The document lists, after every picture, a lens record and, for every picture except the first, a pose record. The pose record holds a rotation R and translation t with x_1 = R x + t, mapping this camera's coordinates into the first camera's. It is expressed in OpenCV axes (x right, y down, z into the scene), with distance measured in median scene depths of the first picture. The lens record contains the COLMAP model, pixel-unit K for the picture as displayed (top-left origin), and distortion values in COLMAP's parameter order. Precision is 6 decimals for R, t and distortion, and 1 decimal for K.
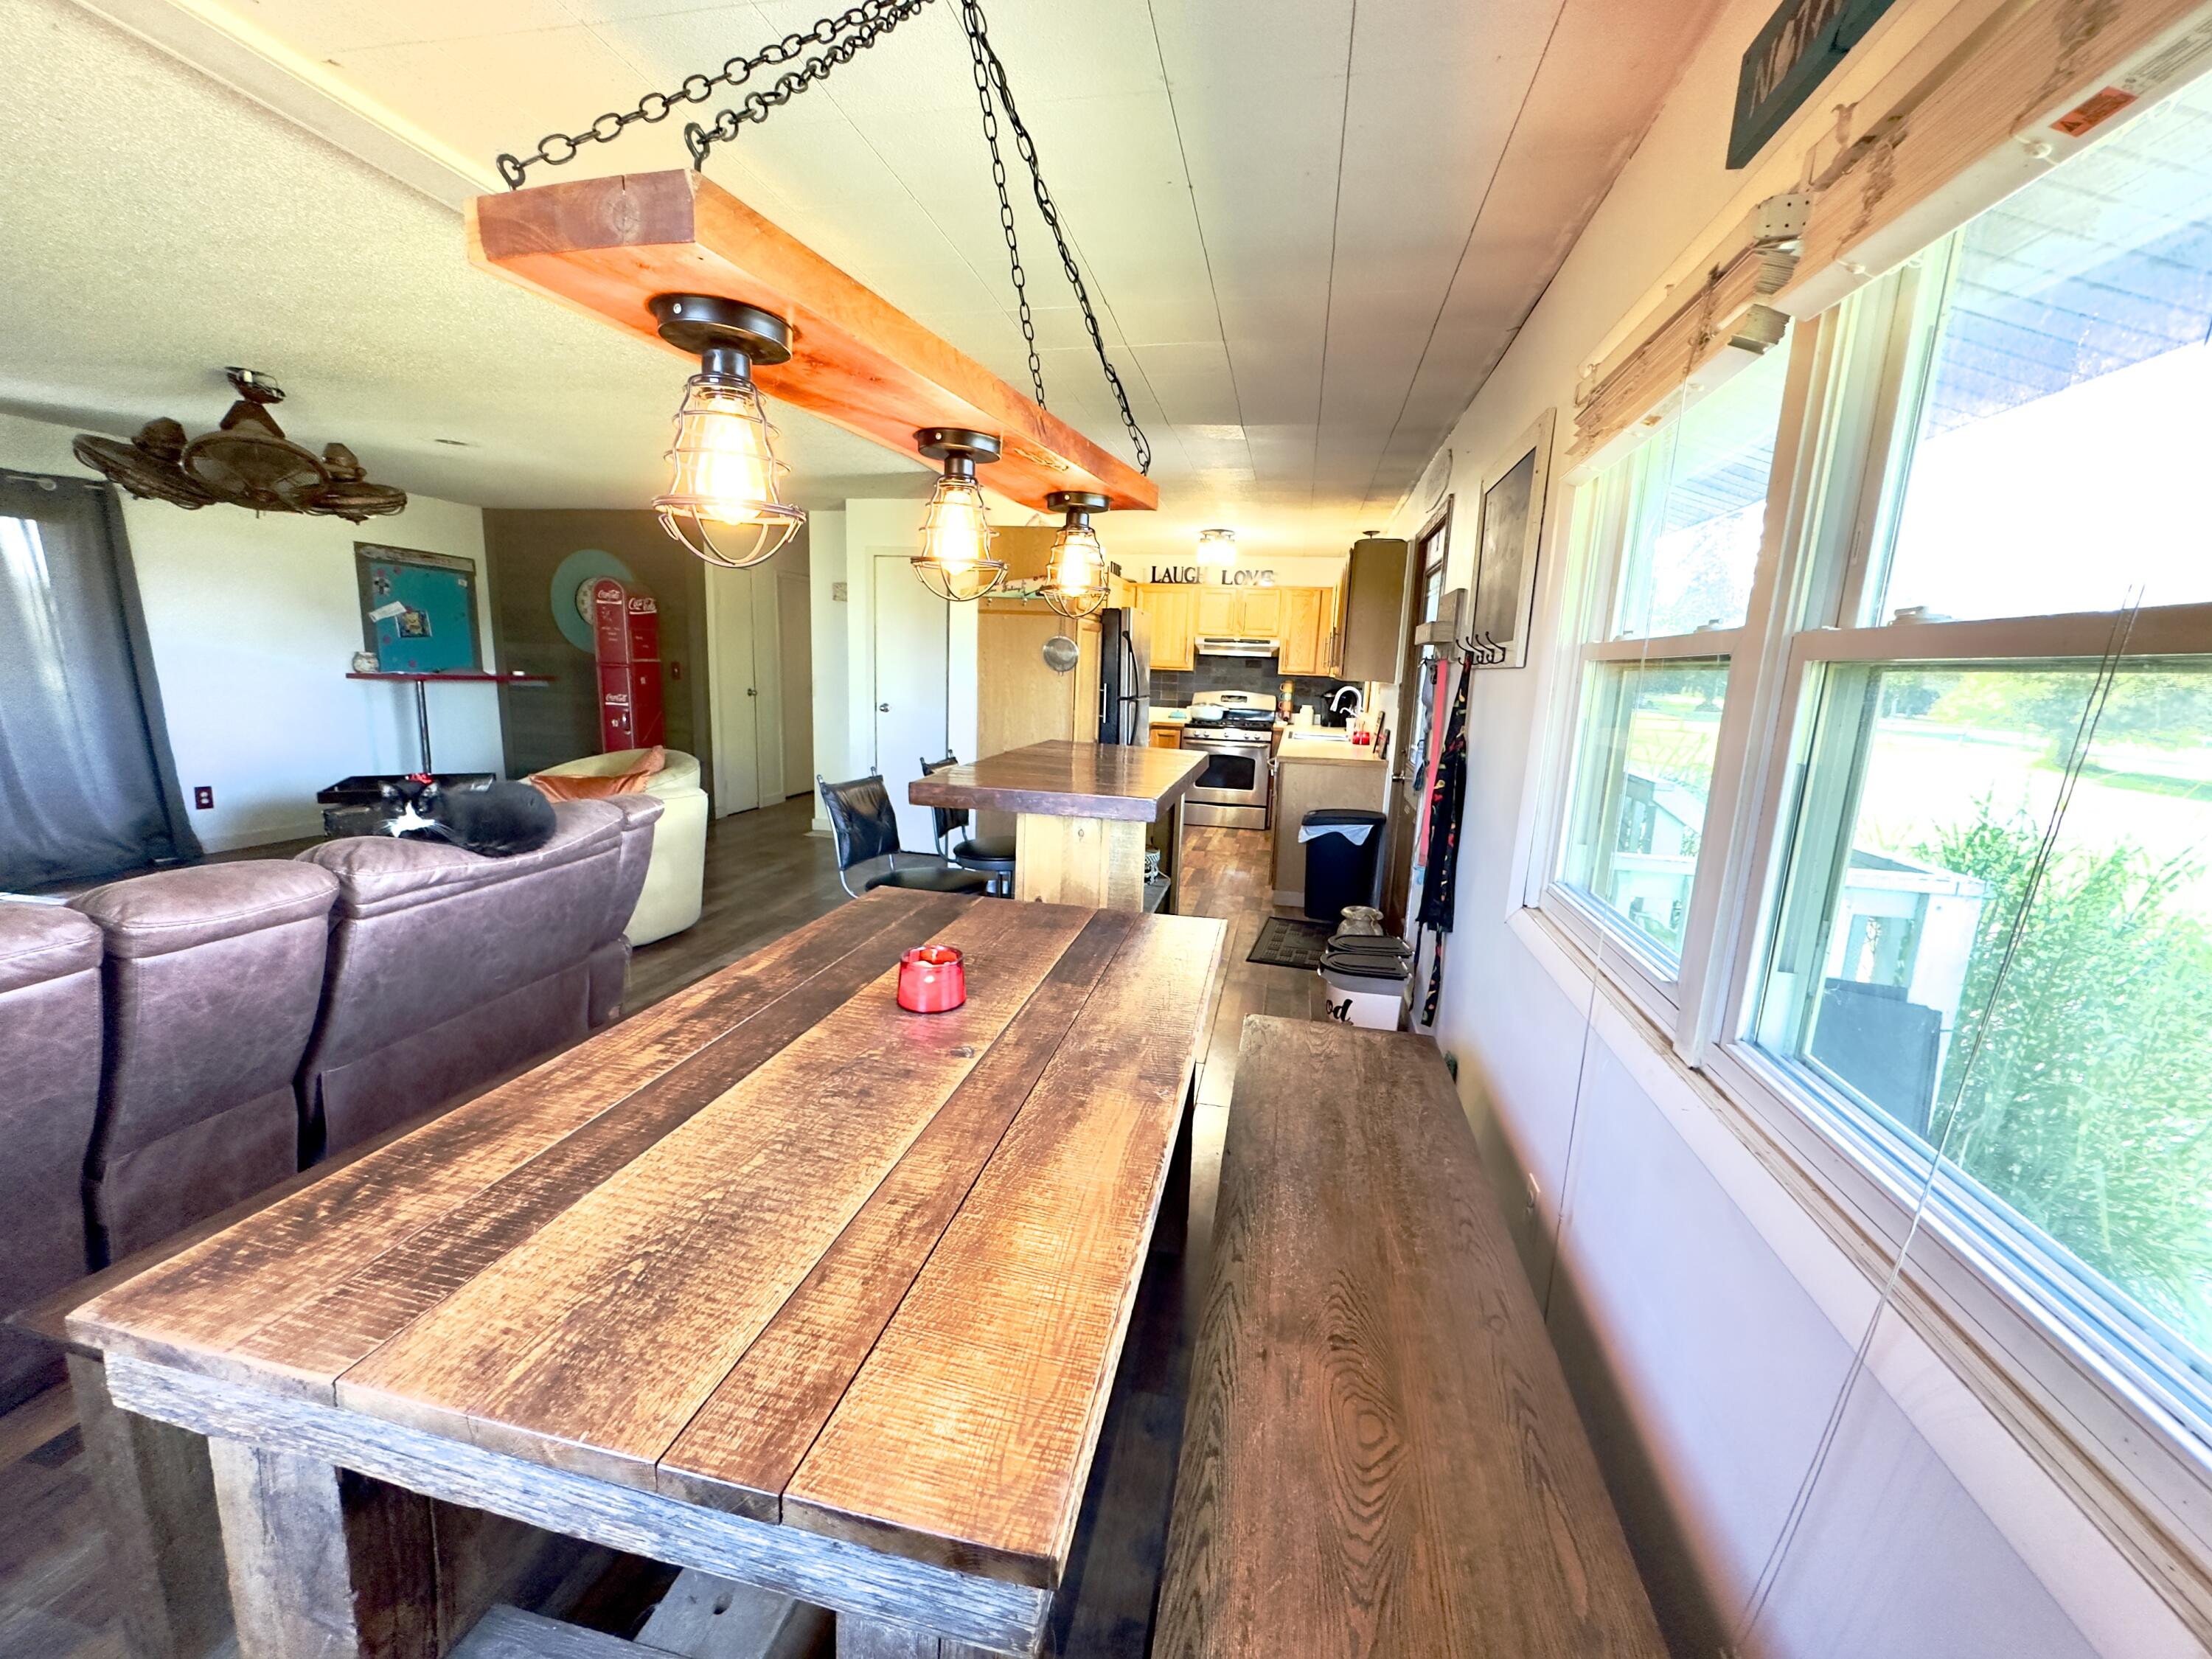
lens RADIAL K [[877.4, 0, 1103.8], [0, 877.4, 825.8], [0, 0, 1]] dist [-0.000483, -0.000027]
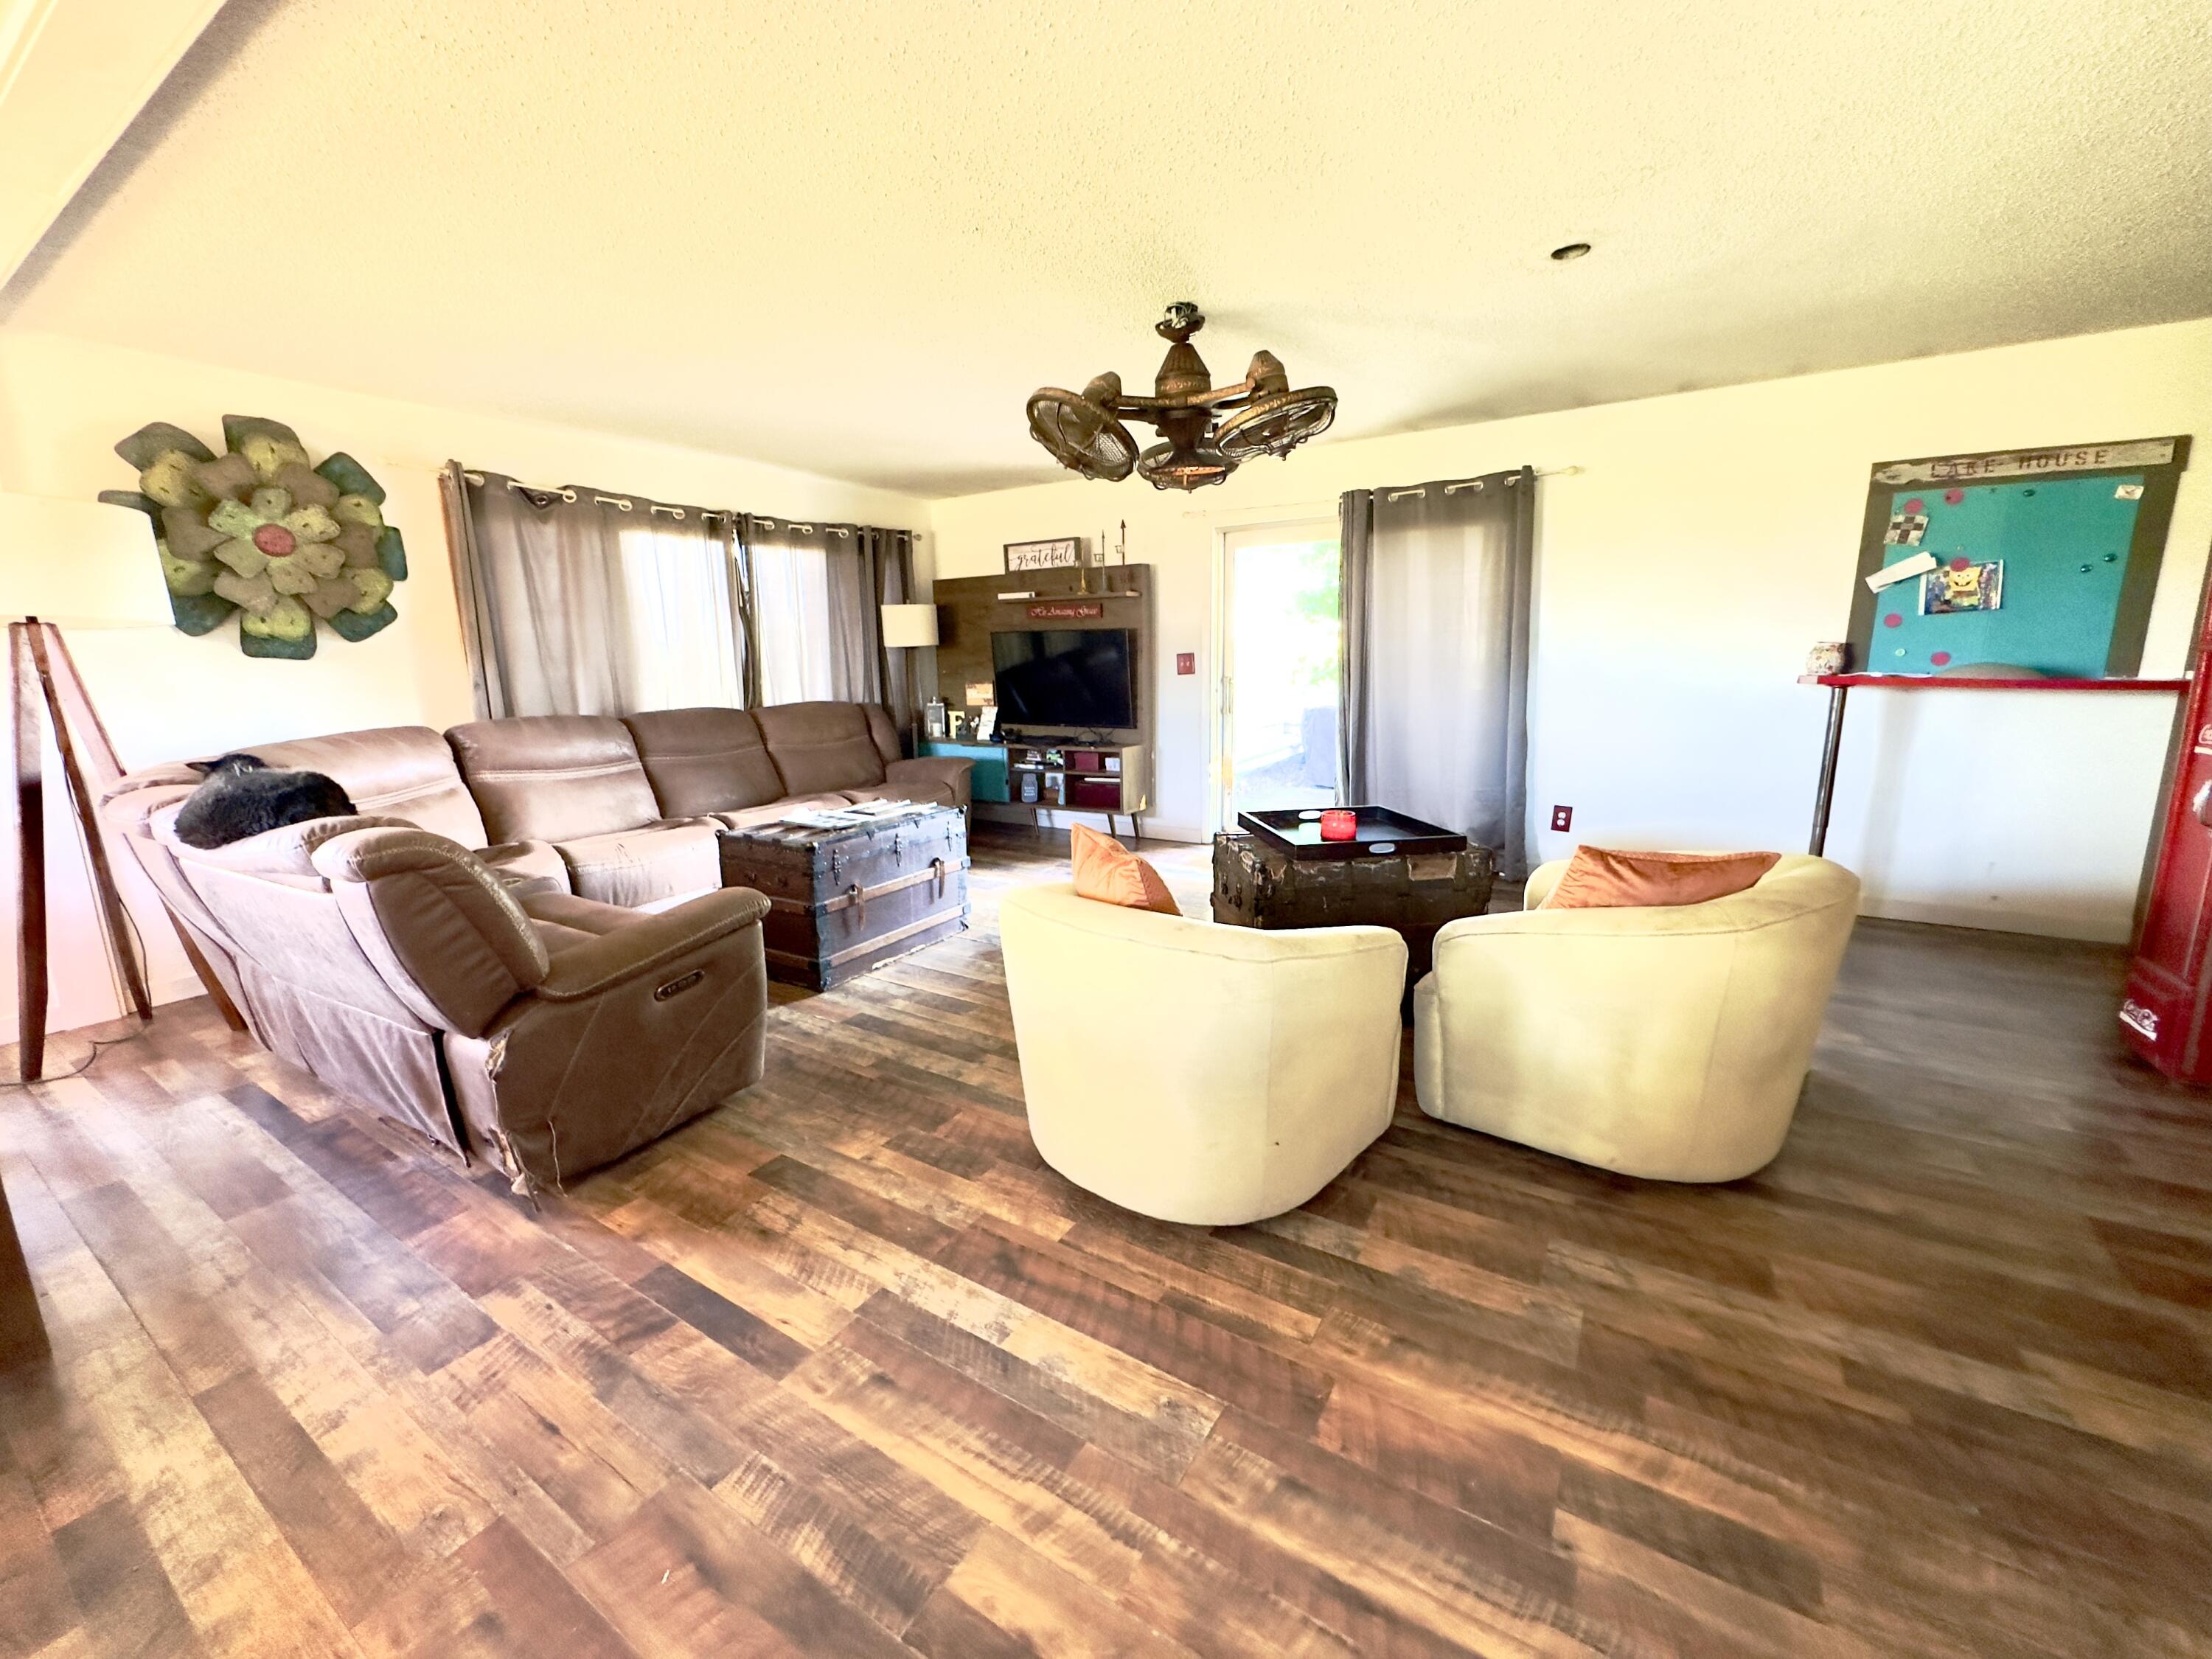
lens RADIAL K [[877.4, 0, 1100.8], [0, 877.4, 826.3], [0, 0, 1]] dist [-0.000483, -0.000027]
pose [[-0.350049, 0.139198, -0.926331, -0.059239], [-0.171964, 0.962542, 0.209623, -0.127655], [0.920812, 0.232673, -0.313000, 0.849506]]
